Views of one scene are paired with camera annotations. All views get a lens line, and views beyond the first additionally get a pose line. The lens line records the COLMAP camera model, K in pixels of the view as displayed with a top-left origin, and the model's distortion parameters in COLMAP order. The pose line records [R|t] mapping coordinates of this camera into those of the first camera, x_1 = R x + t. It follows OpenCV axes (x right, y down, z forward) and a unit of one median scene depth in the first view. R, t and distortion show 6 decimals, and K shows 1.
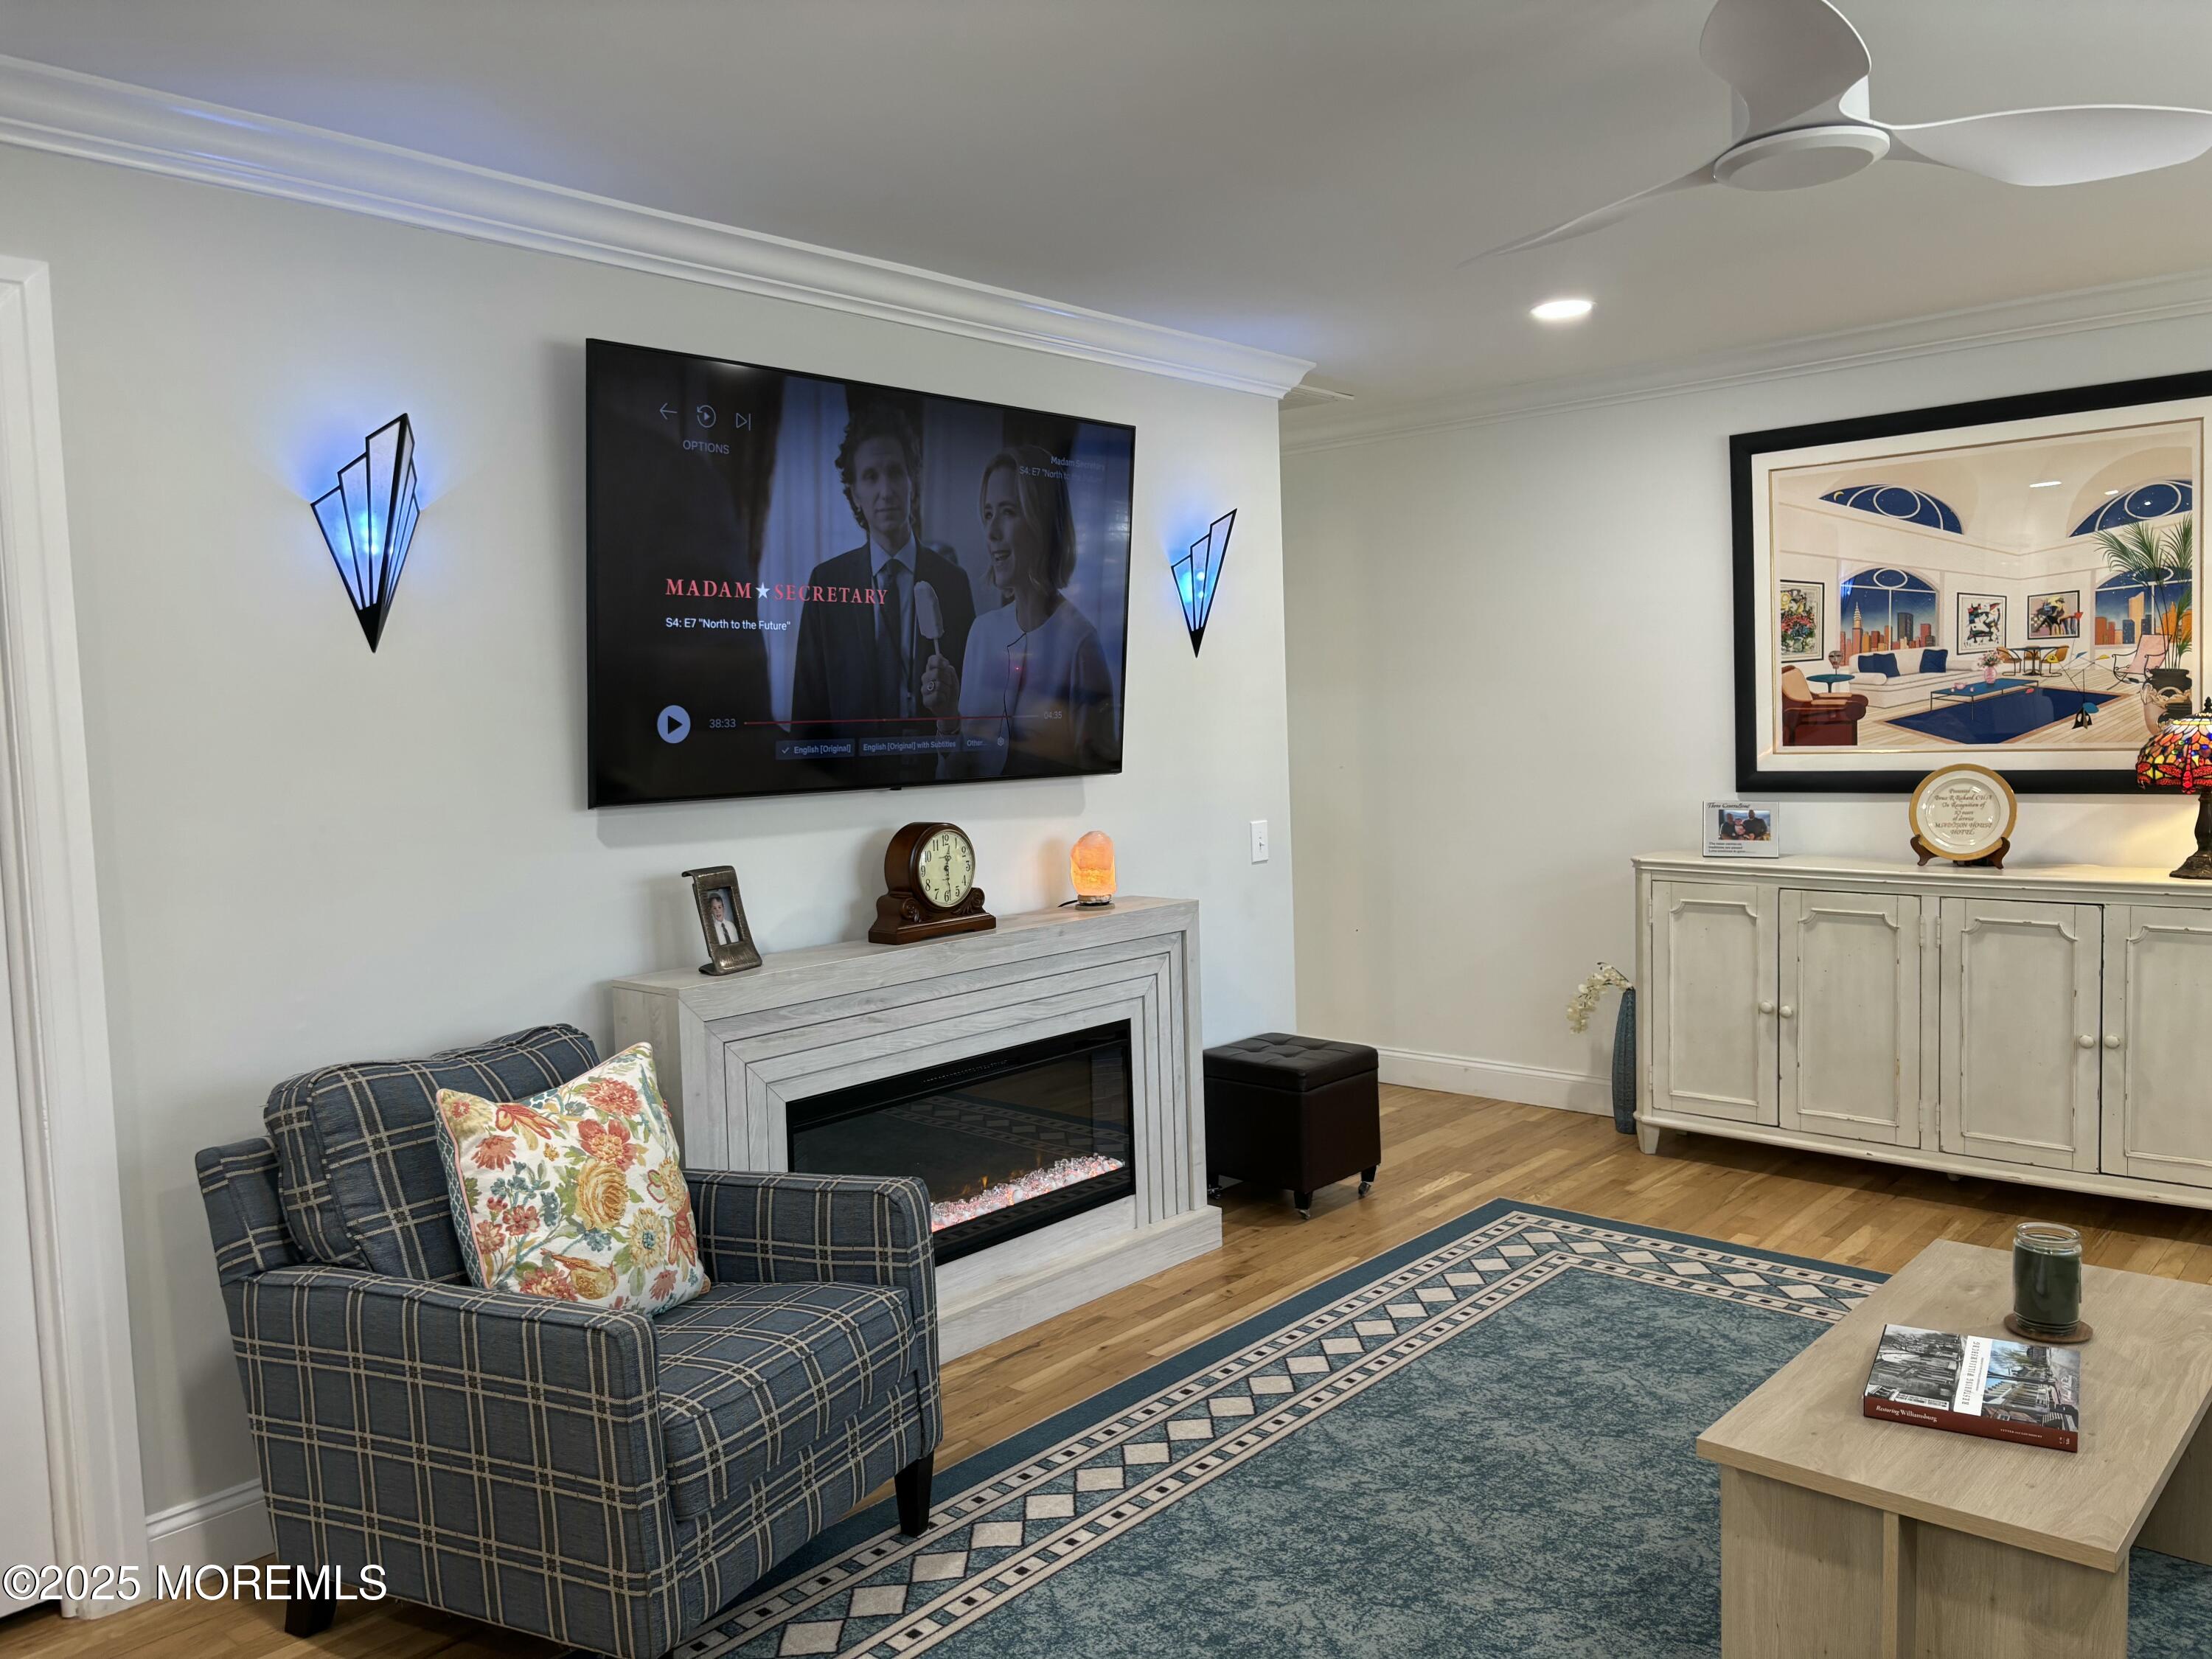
lens RADIAL K [[1677.9, 0, 1080.7], [0, 1677.9, 818.8], [0, 0, 1]] dist [0.050447, -0.064334]
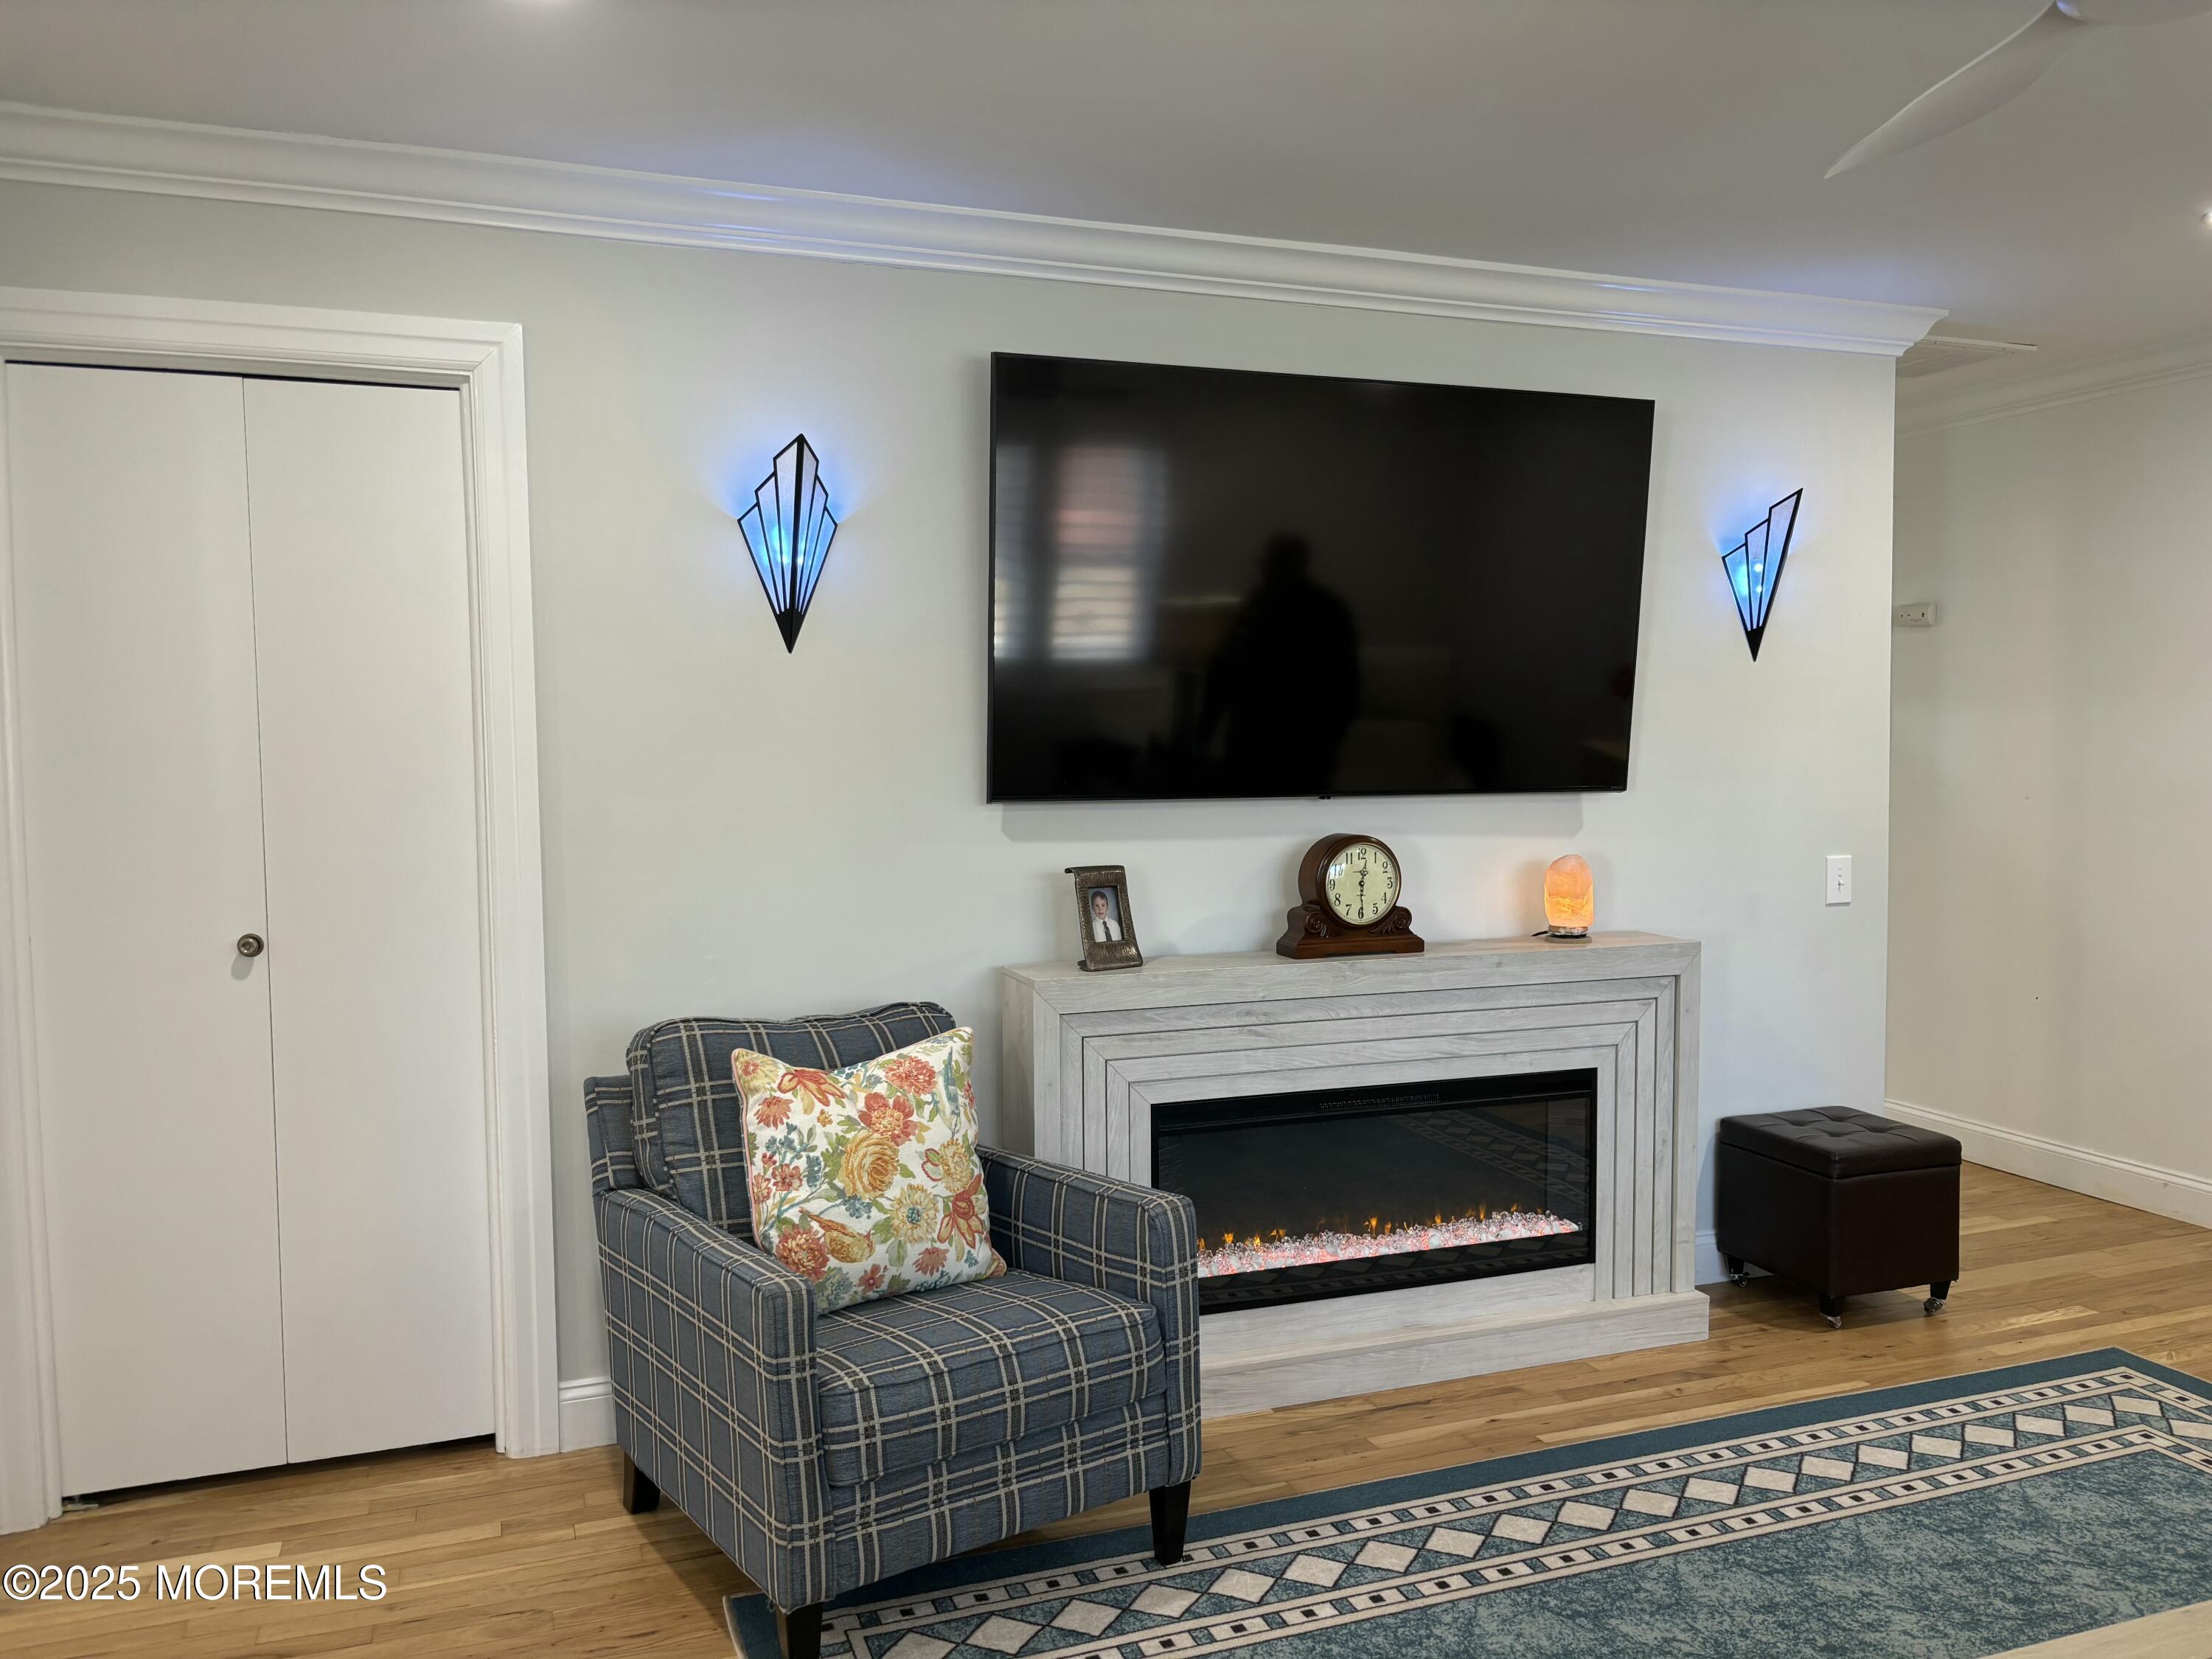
lens RADIAL K [[1677.9, 0, 1116.0], [0, 1677.9, 841.2], [0, 0, 1]] dist [0.050447, -0.064334]
pose [[0.887643, 0.056336, -0.457073, 0.243825], [-0.051764, 0.998405, 0.022529, -0.009106], [0.457613, 0.003662, 0.889144, 0.099654]]
